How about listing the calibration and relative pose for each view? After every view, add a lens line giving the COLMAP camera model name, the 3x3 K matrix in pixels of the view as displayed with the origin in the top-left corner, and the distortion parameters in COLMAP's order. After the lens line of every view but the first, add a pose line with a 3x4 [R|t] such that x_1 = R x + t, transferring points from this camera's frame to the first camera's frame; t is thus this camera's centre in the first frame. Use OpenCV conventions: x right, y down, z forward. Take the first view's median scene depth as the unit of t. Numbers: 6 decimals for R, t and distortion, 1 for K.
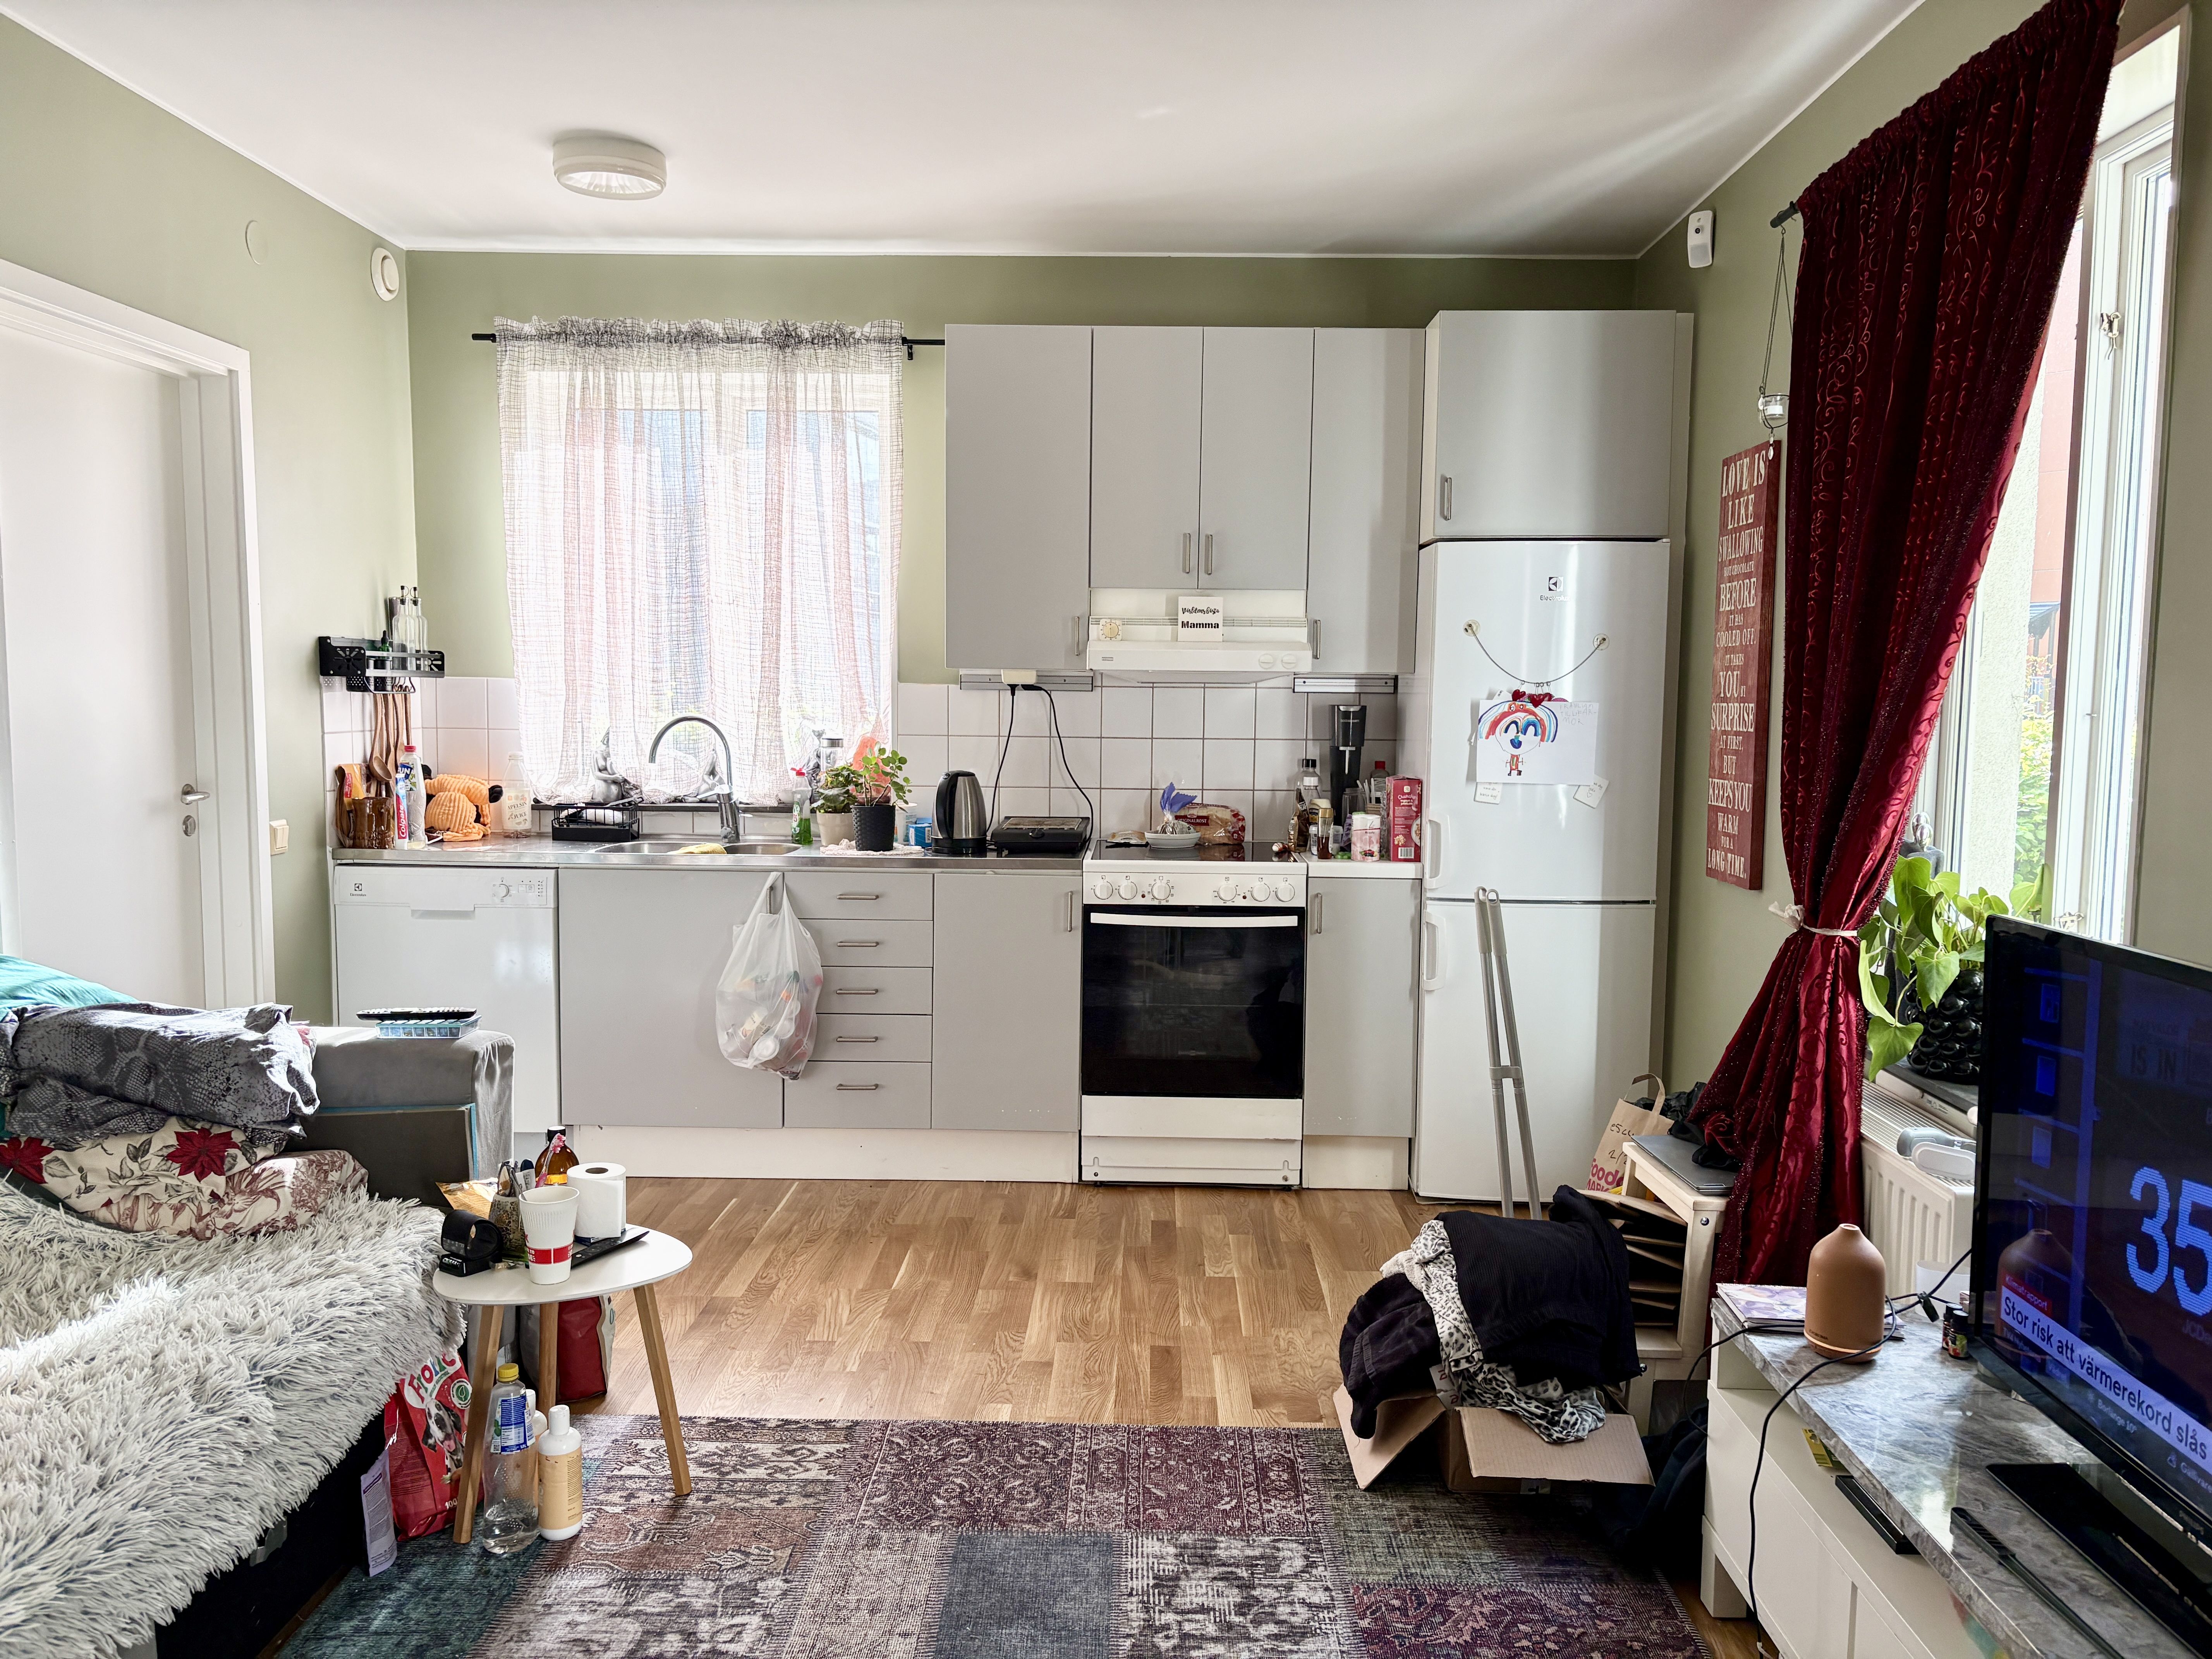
lens RADIAL K [[1678.3, 0, 1106.5], [0, 1678.3, 830.1], [0, 0, 1]] dist [0.003247, 0.000877]
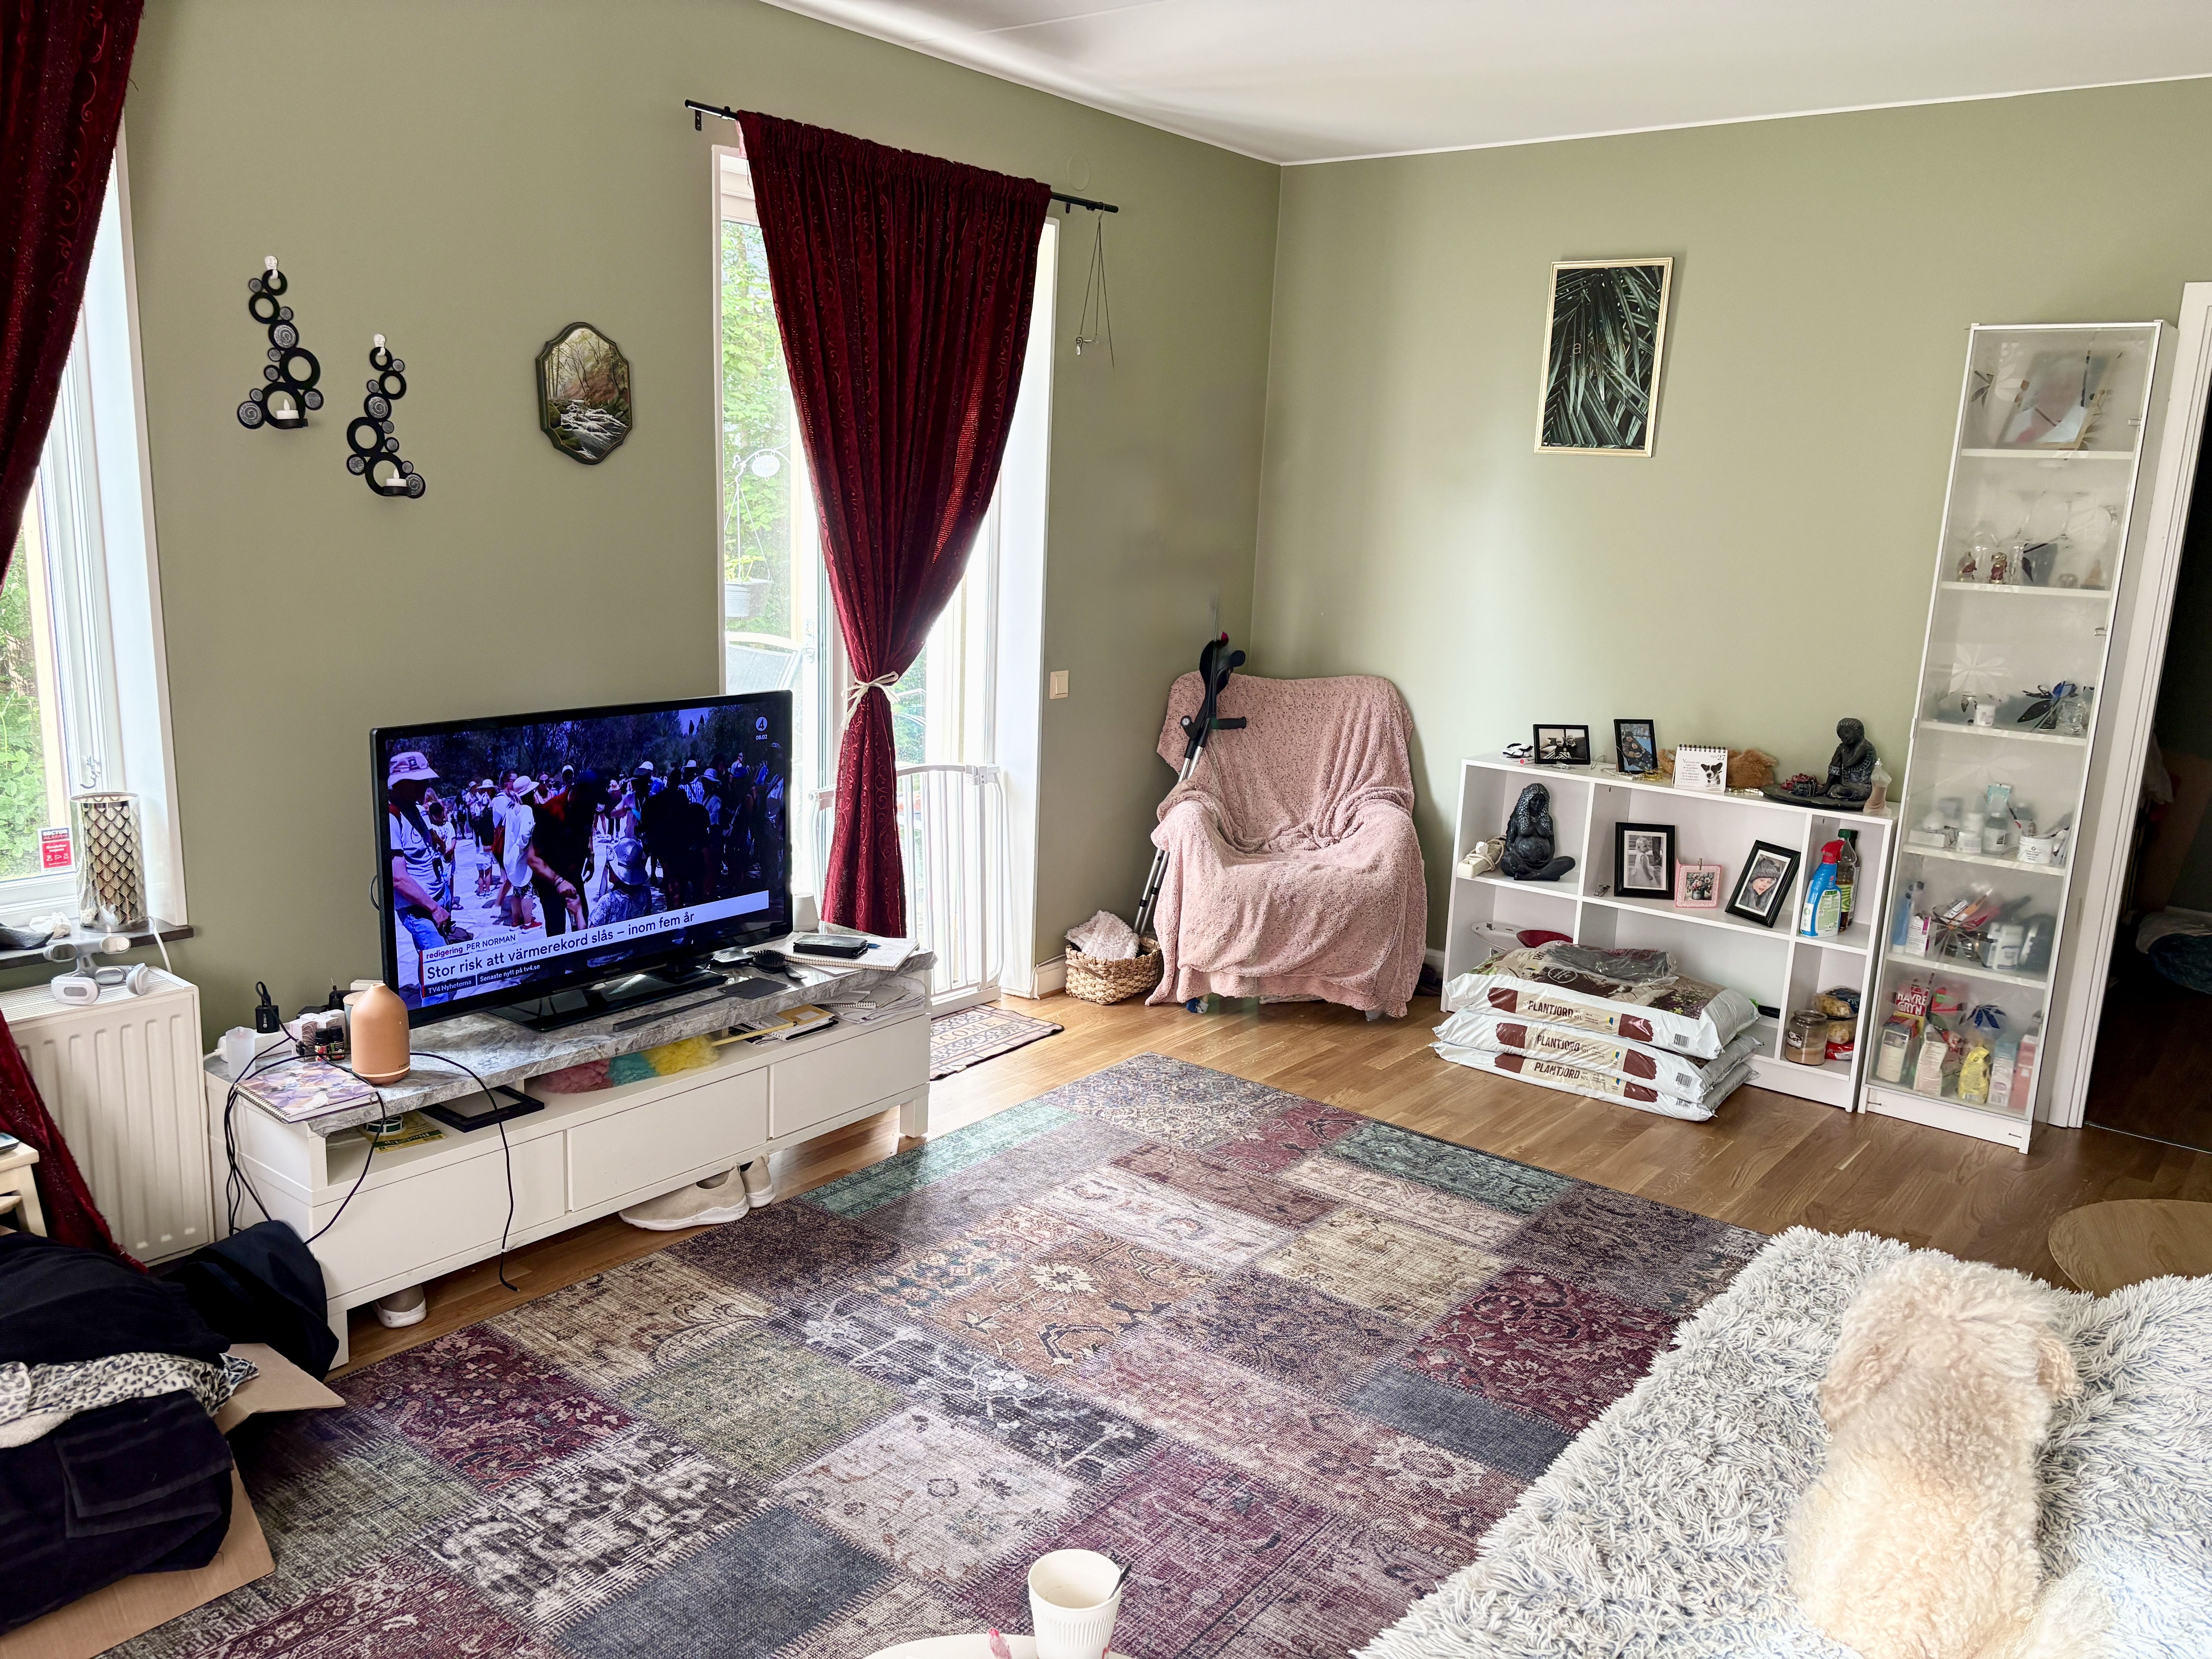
lens RADIAL K [[1678.3, 0, 1105.5], [0, 1678.3, 829.7], [0, 0, 1]] dist [0.003247, 0.000877]
pose [[-0.801170, -0.167650, 0.574474, -0.685061], [-0.001645, 0.960571, 0.278031, -0.226972], [-0.598435, 0.221805, -0.769856, 1.491566]]
